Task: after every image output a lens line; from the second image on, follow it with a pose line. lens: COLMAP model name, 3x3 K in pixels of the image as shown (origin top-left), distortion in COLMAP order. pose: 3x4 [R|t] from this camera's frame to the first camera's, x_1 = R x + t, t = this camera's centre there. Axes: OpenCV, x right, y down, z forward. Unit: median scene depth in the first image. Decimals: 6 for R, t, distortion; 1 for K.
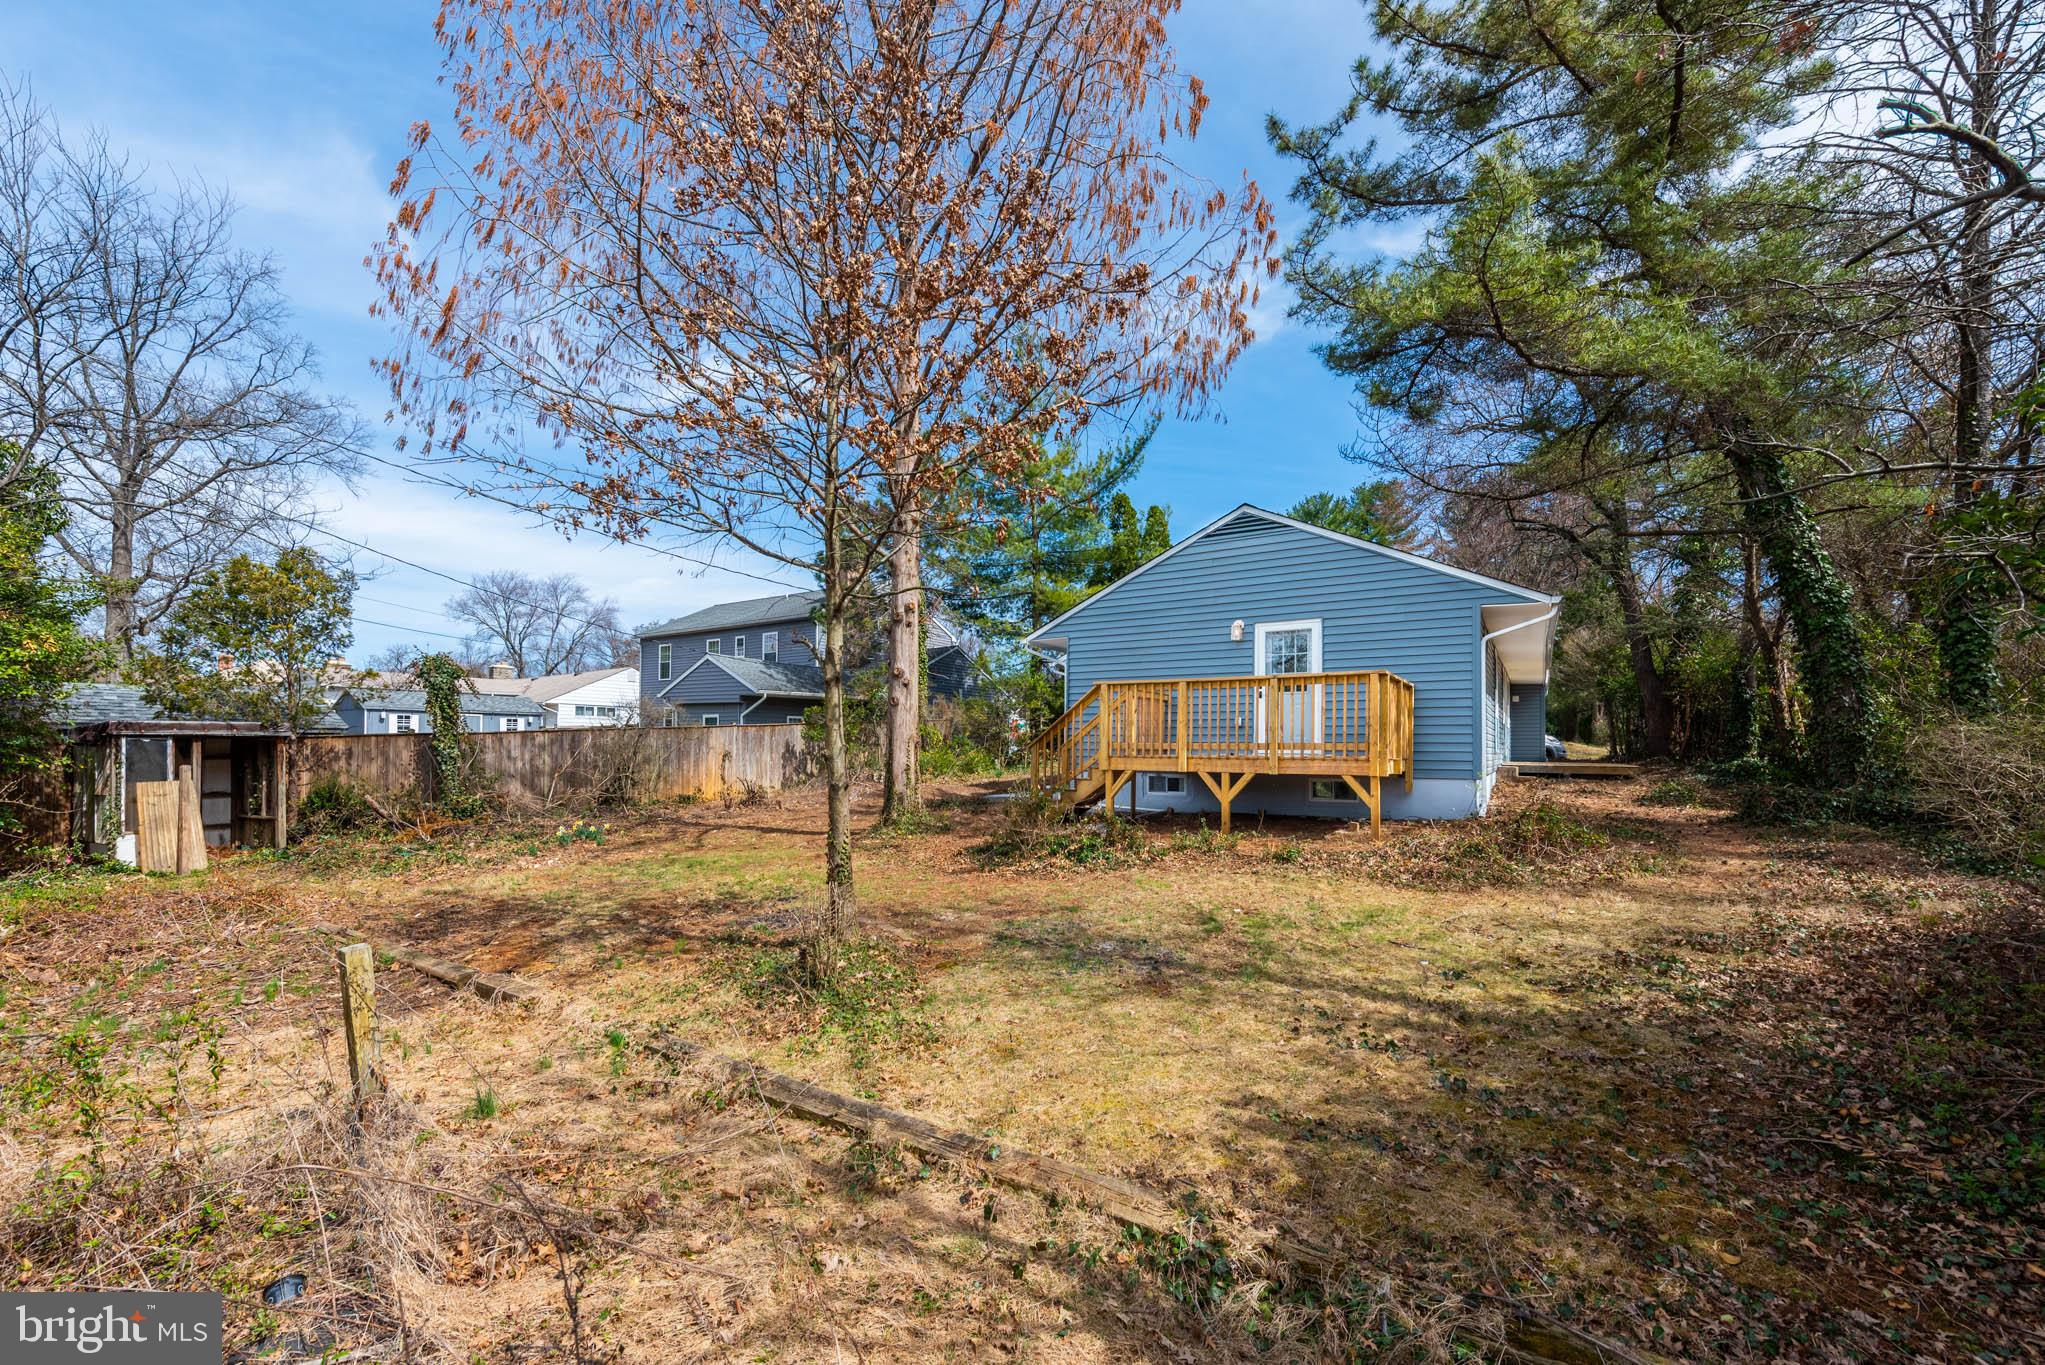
lens RADIAL K [[823.4, 0, 1022.5], [0, 823.4, 682.5], [0, 0, 1]] dist [0.021661, -0.008363]
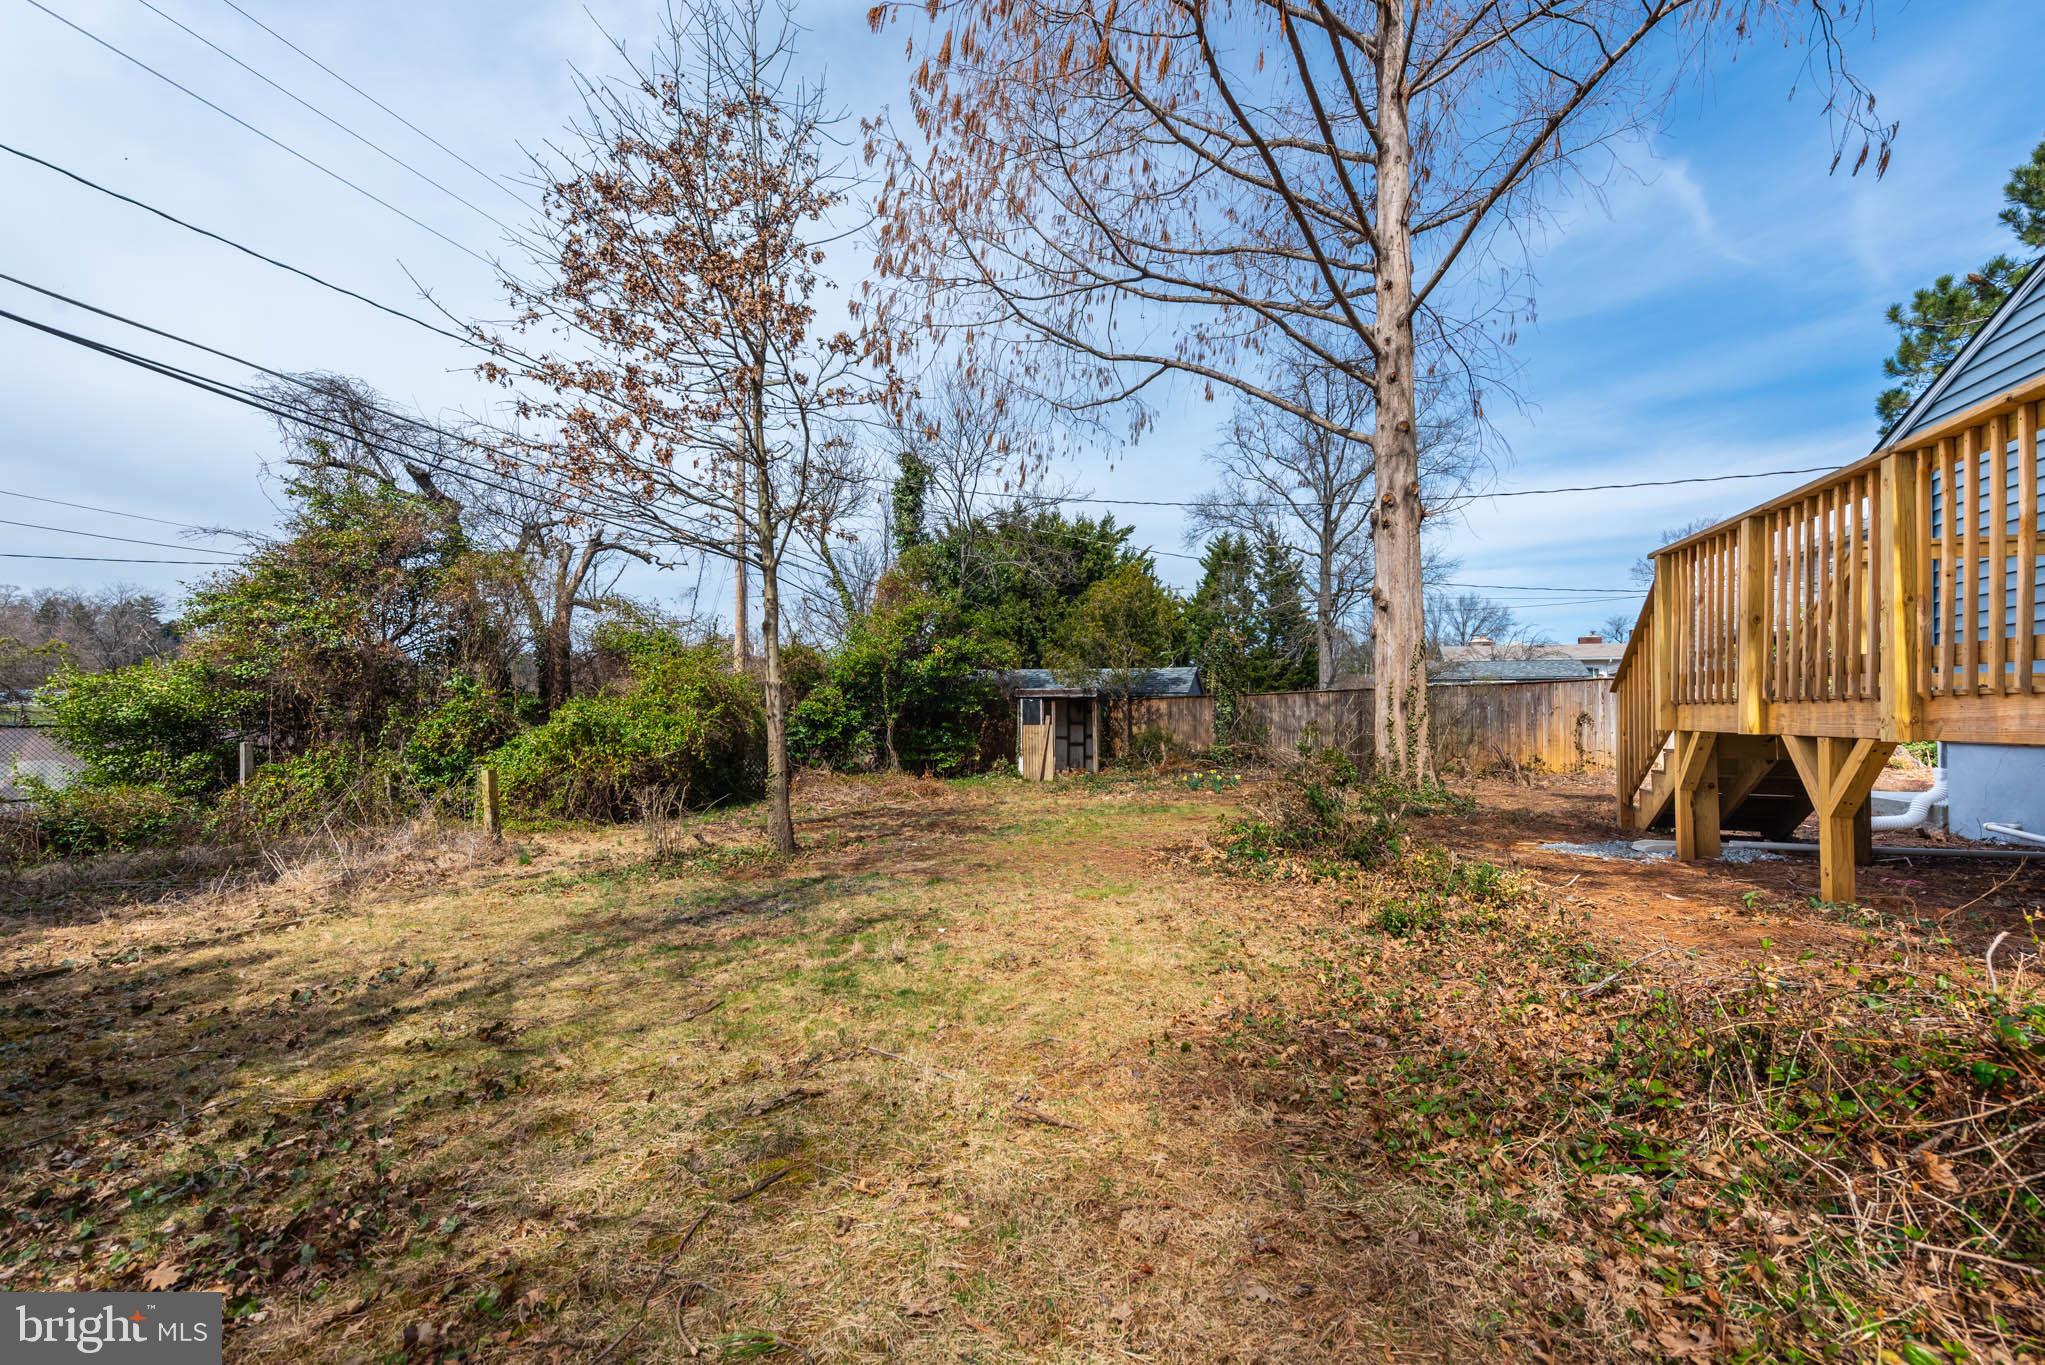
lens RADIAL K [[823.4, 0, 1022.5], [0, 823.4, 682.5], [0, 0, 1]] dist [0.021661, -0.008363]
pose [[0.239823, -0.039392, -0.970017, 0.544809], [0.069395, 0.997316, -0.023343, 0.070056], [0.968333, -0.061716, 0.241913, 0.572141]]
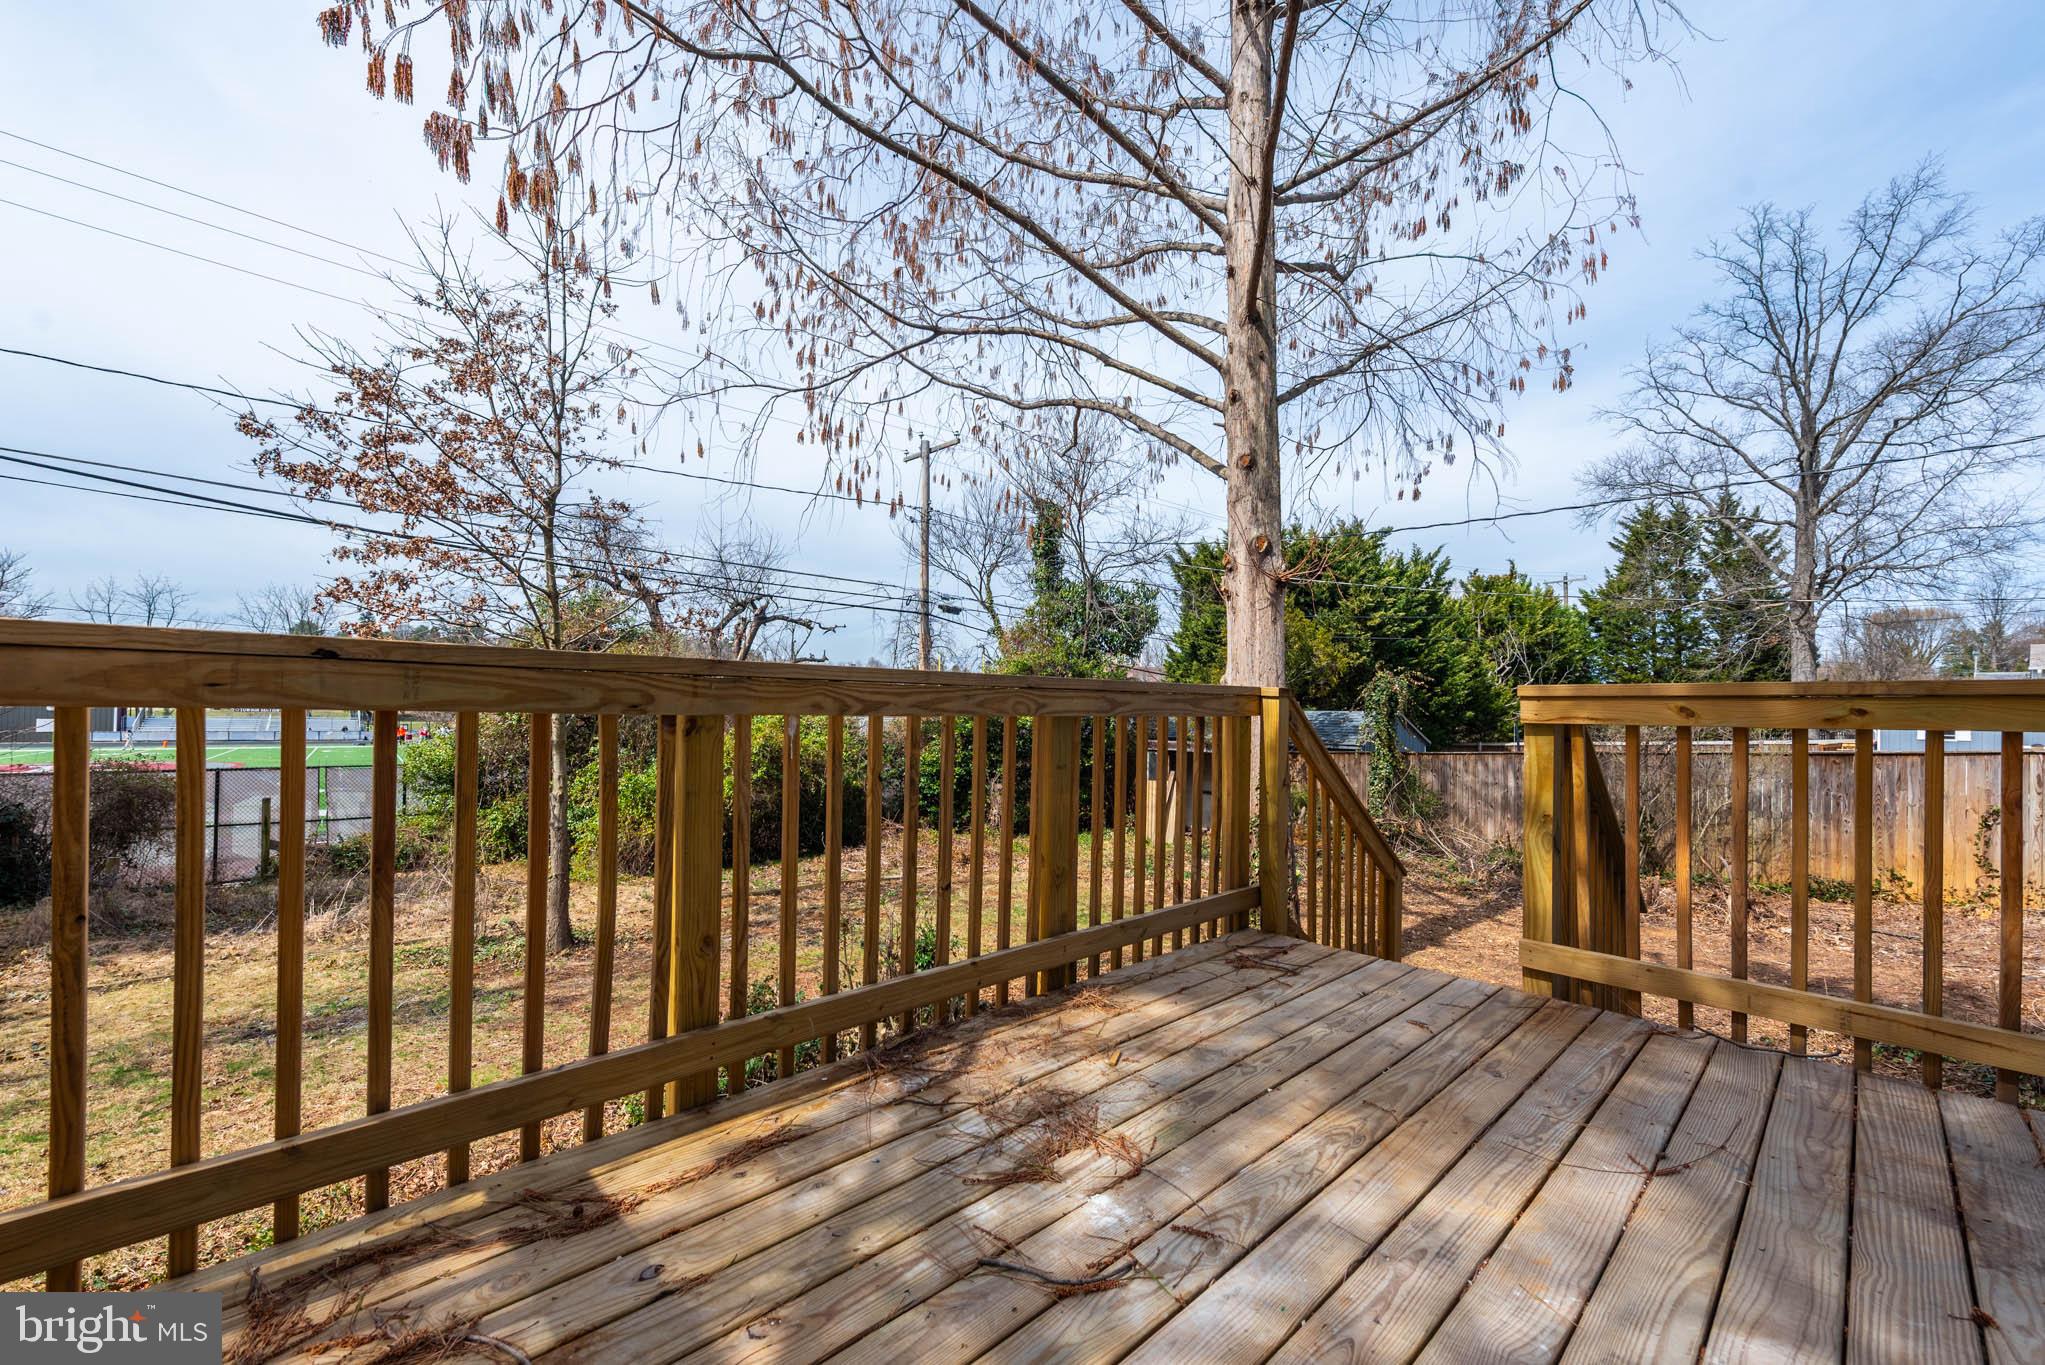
lens RADIAL K [[812.7, 0, 1029.7], [0, 812.7, 703.9], [0, 0, 1]] dist [0.019051, -0.007765]
pose [[-0.244339, -0.016661, -0.969547, 0.470208], [0.062821, 0.997480, -0.032973, 0.013616], [0.967653, -0.068965, -0.242676, 1.120213]]
